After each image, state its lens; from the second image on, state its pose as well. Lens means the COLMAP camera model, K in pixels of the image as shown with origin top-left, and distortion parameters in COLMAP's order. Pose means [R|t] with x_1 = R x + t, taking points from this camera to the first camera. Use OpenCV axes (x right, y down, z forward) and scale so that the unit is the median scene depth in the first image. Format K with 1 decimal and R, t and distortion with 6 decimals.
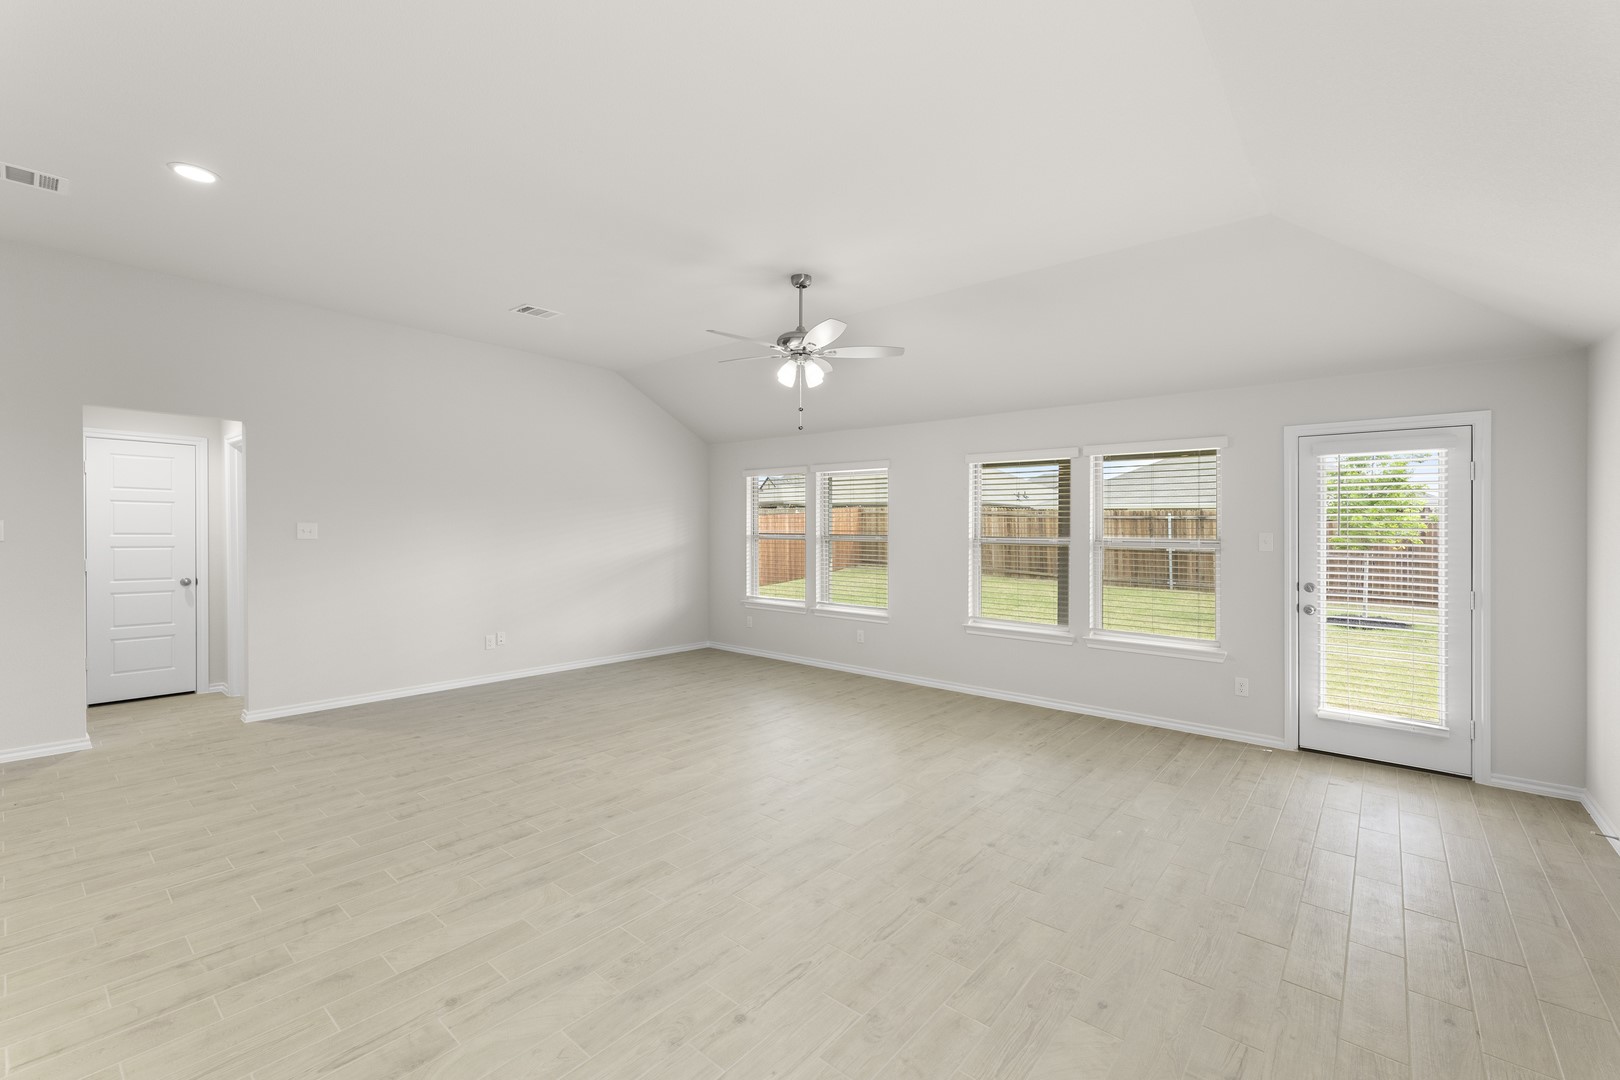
lens RADIAL K [[673.6, 0, 808.9], [0, 673.6, 532.1], [0, 0, 1]] dist [-0.001104, -0.000064]
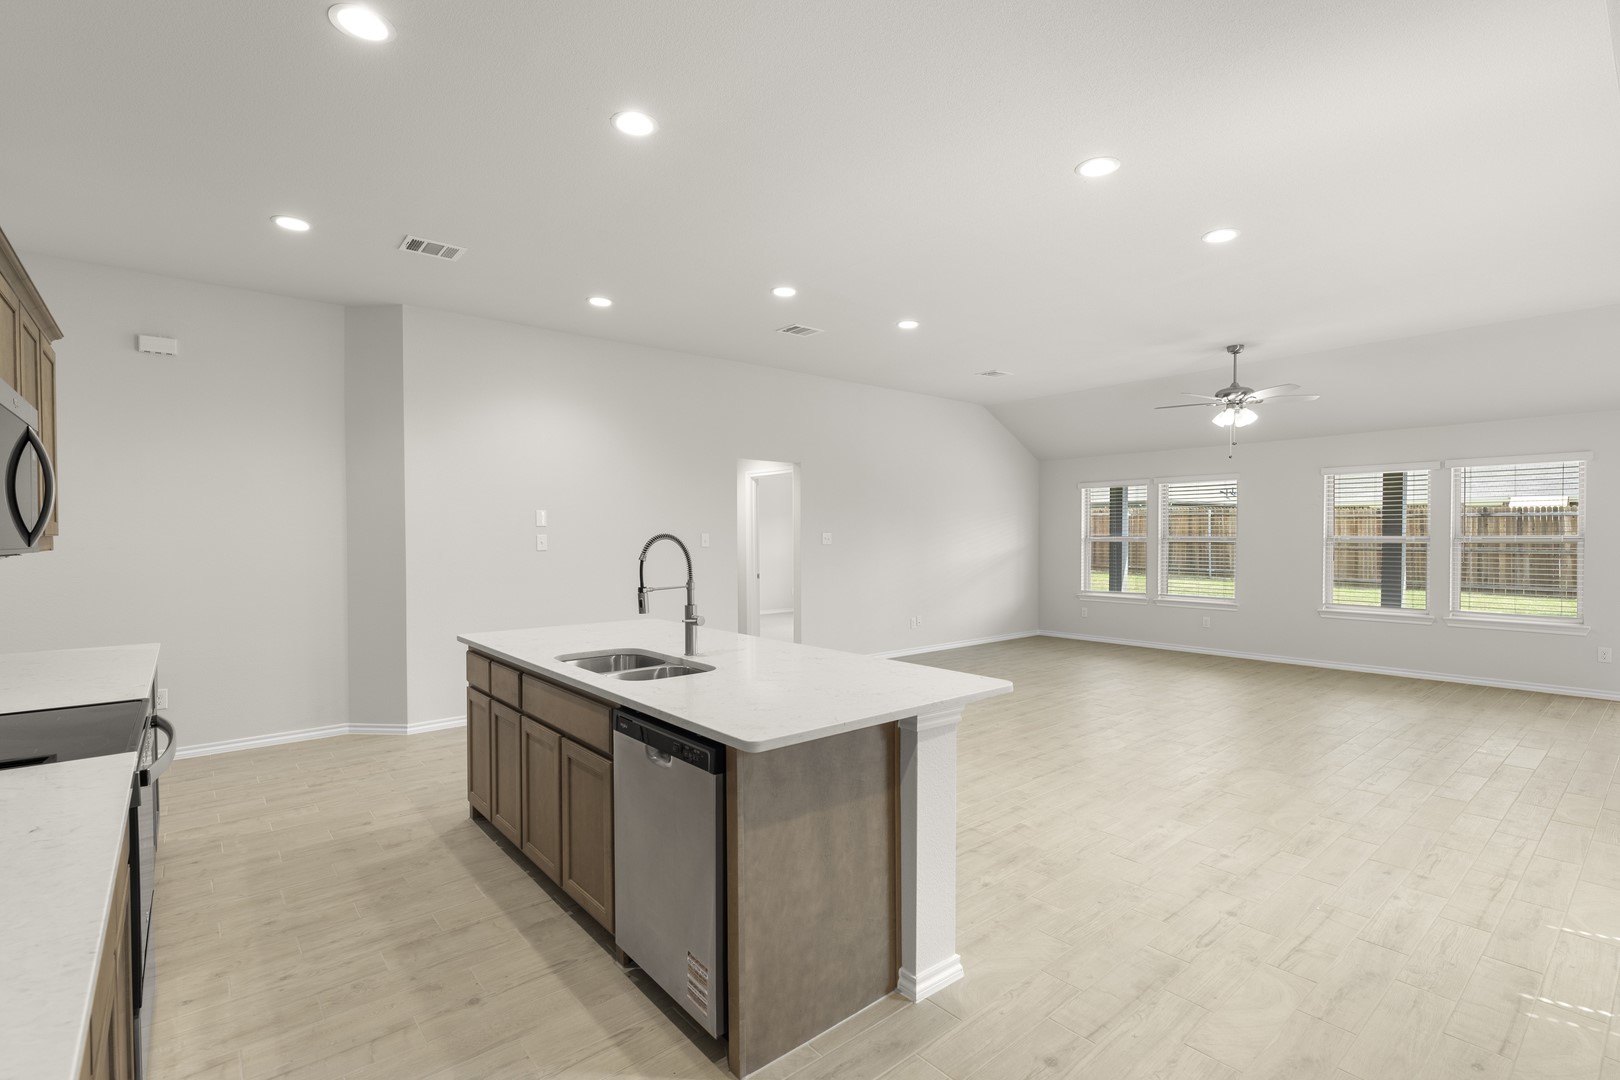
lens RADIAL K [[743.6, 0, 809.2], [0, 743.6, 557.6], [0, 0, 1]] dist [0.000345, 0.000044]
pose [[0.985983, -0.009209, -0.166593, -0.581133], [0.013782, 0.999559, 0.026318, -0.004496], [0.166277, -0.028246, 0.985675, -0.596561]]
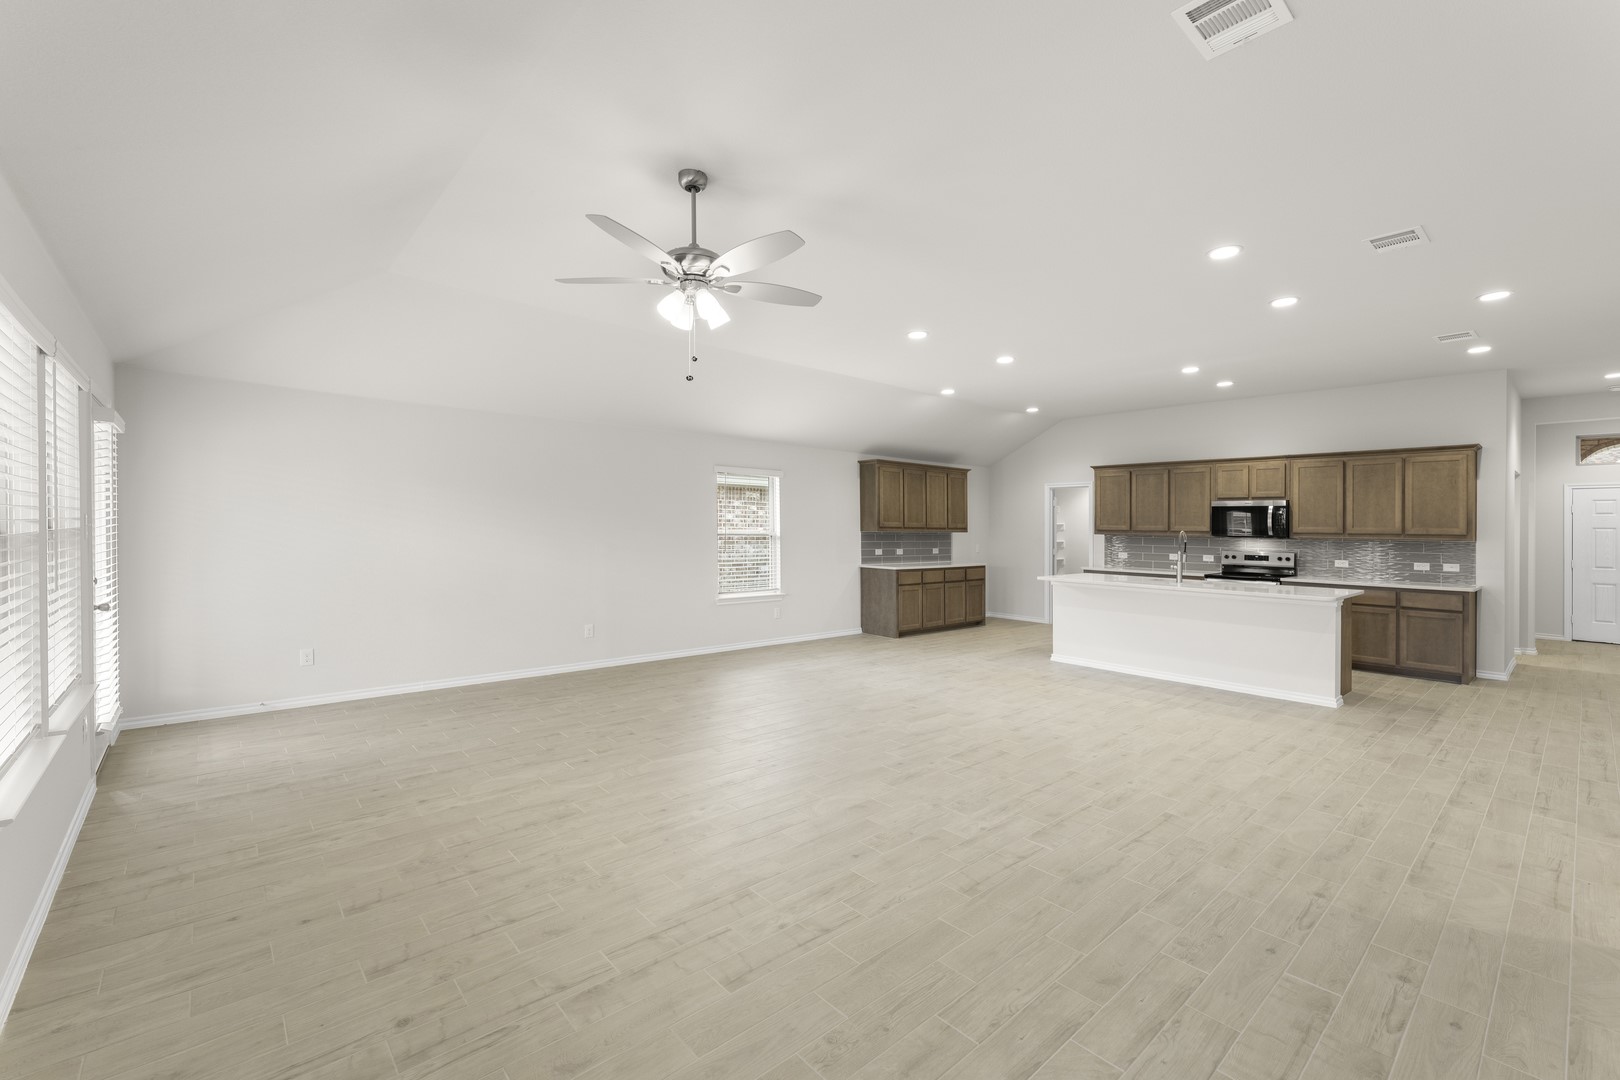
lens RADIAL K [[673.6, 0, 808.9], [0, 673.6, 532.1], [0, 0, 1]] dist [-0.001104, -0.000064]
pose [[-0.988495, -0.025389, 0.149109, -0.221627], [-0.023635, 0.999629, 0.013525, -0.007394], [-0.149397, 0.009845, -0.988728, 1.628600]]
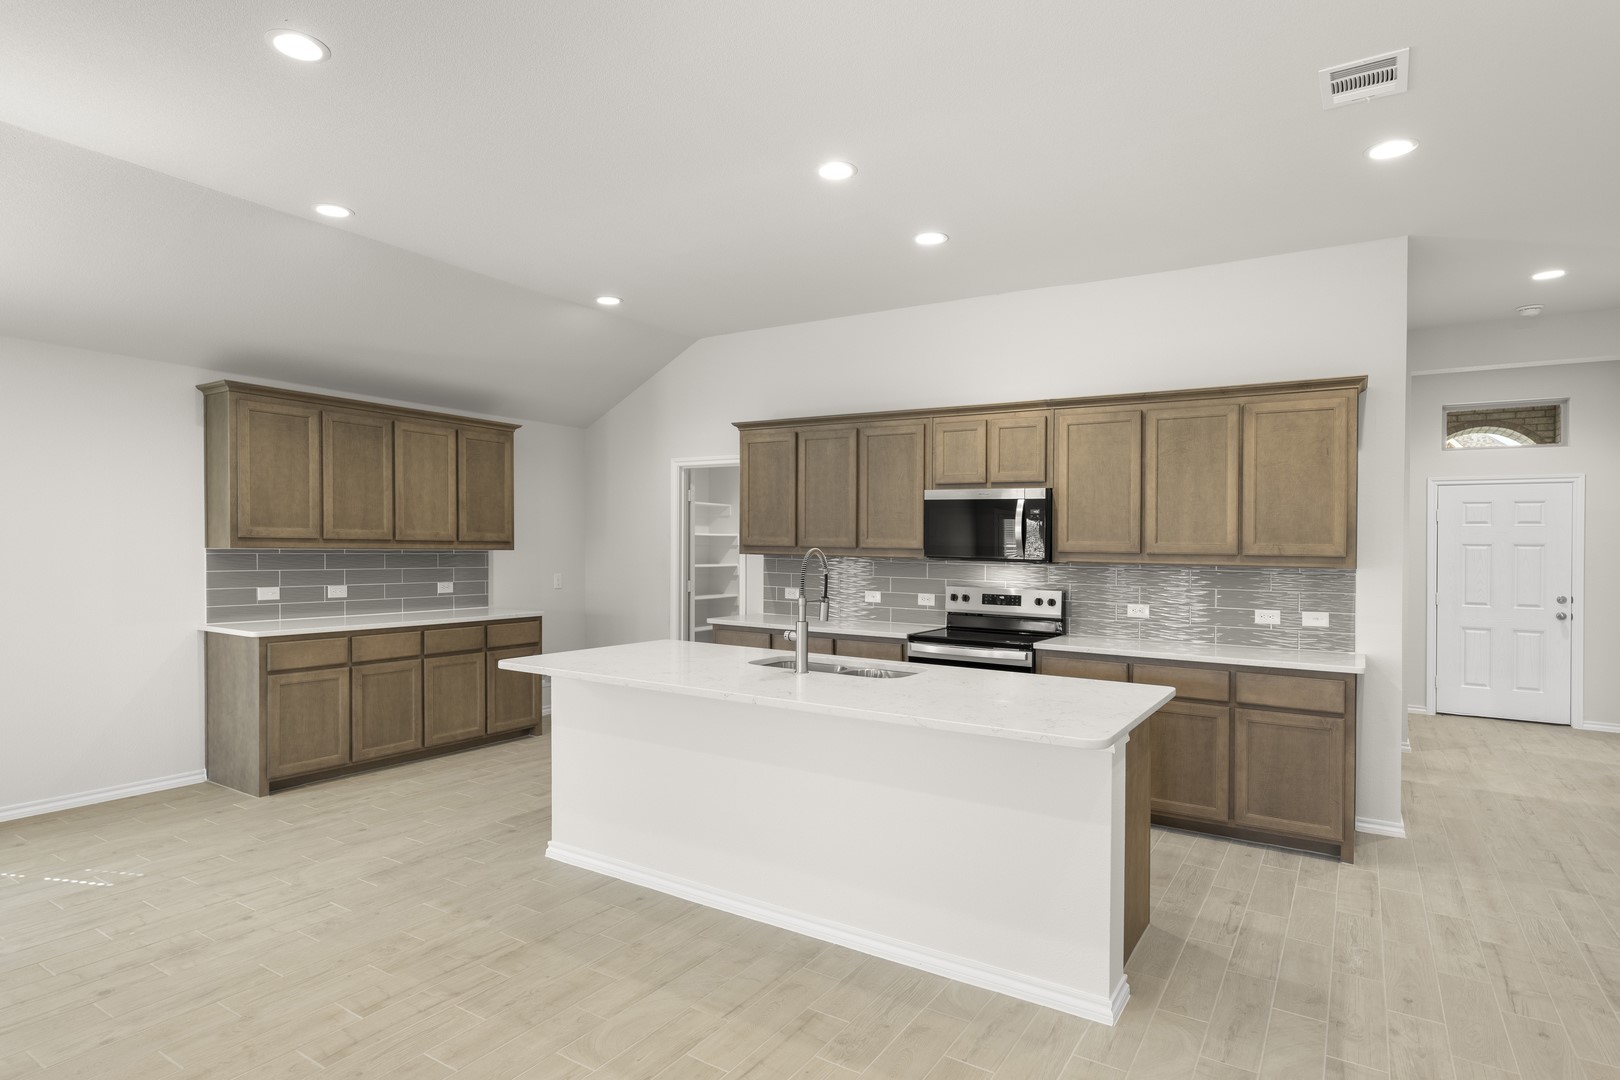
lens RADIAL K [[861.7, 0, 803.8], [0, 861.7, 554.5], [0, 0, 1]] dist [0.000334, 0.000777]
pose [[-0.990389, -0.025856, -0.135869, -0.695904], [-0.027857, 0.999529, 0.012848, -0.013267], [0.135473, 0.016509, -0.990643, 0.831226]]
